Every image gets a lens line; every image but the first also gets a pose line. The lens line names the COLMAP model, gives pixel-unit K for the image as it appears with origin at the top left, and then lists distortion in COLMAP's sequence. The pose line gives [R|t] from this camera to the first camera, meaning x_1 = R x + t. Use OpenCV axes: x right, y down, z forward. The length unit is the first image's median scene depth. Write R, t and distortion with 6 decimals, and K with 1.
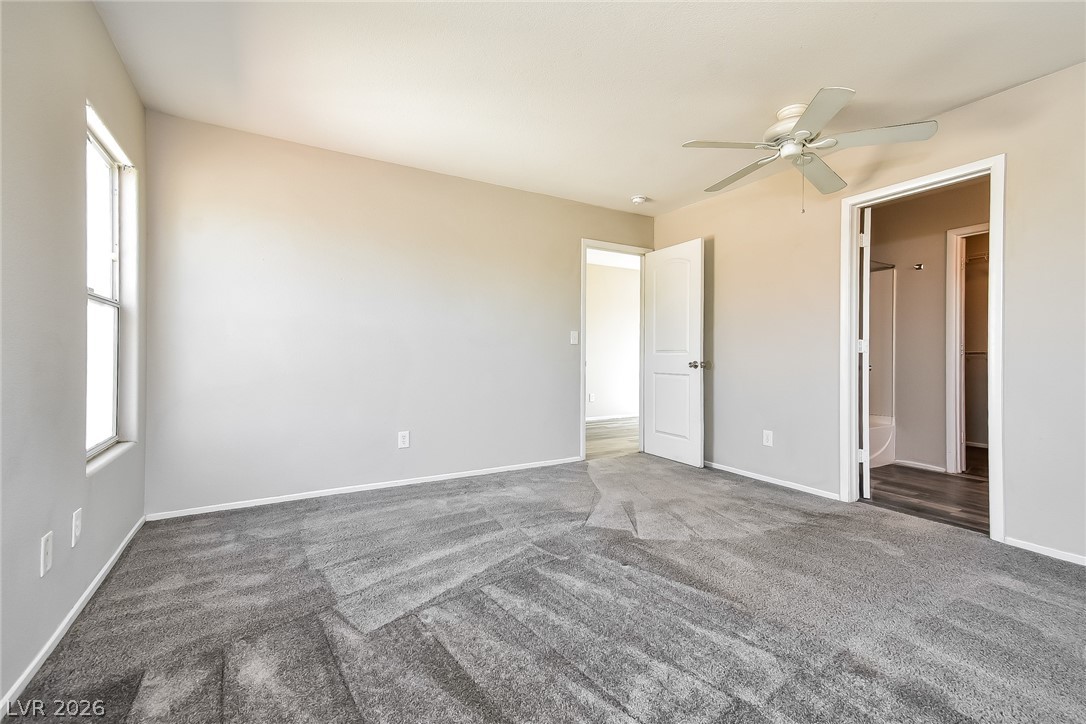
lens RADIAL K [[467.7, 0, 542.5], [0, 467.7, 355.2], [0, 0, 1]] dist [0.001008, 0.000170]
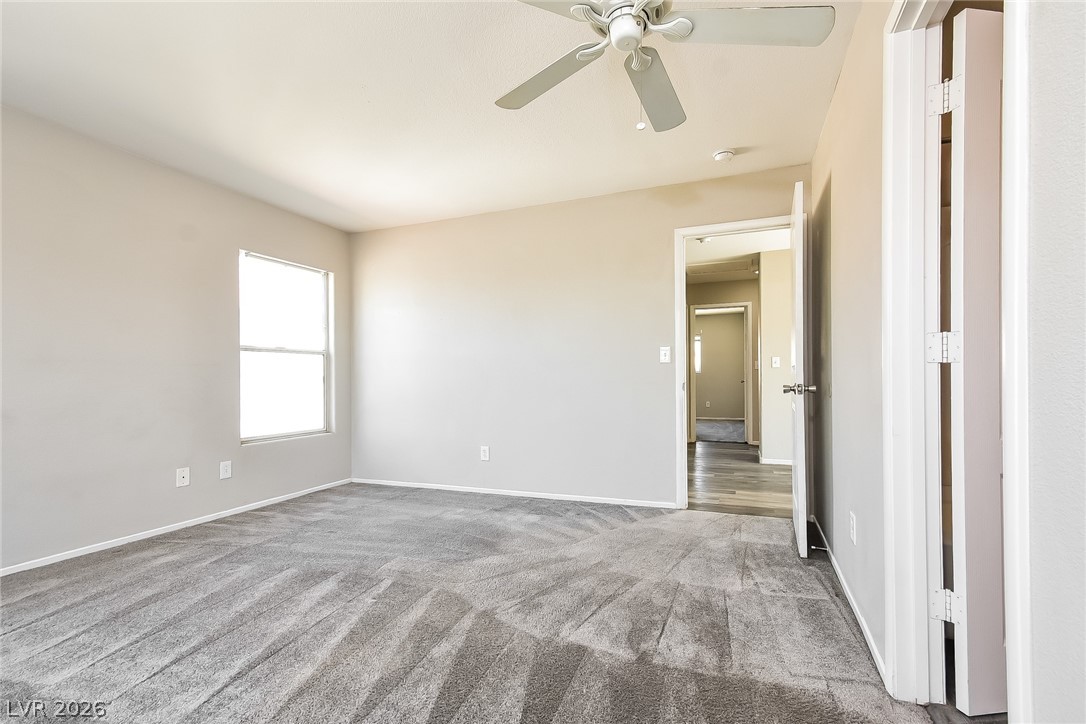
lens RADIAL K [[493.5, 0, 601.7], [0, 493.5, 374.4], [0, 0, 1]] dist [0.003409, 0.000524]
pose [[0.637856, -0.014828, -0.770013, 0.902532], [0.011274, 0.999887, -0.009916, 0.006213], [0.770073, -0.002356, 0.637951, 0.516896]]
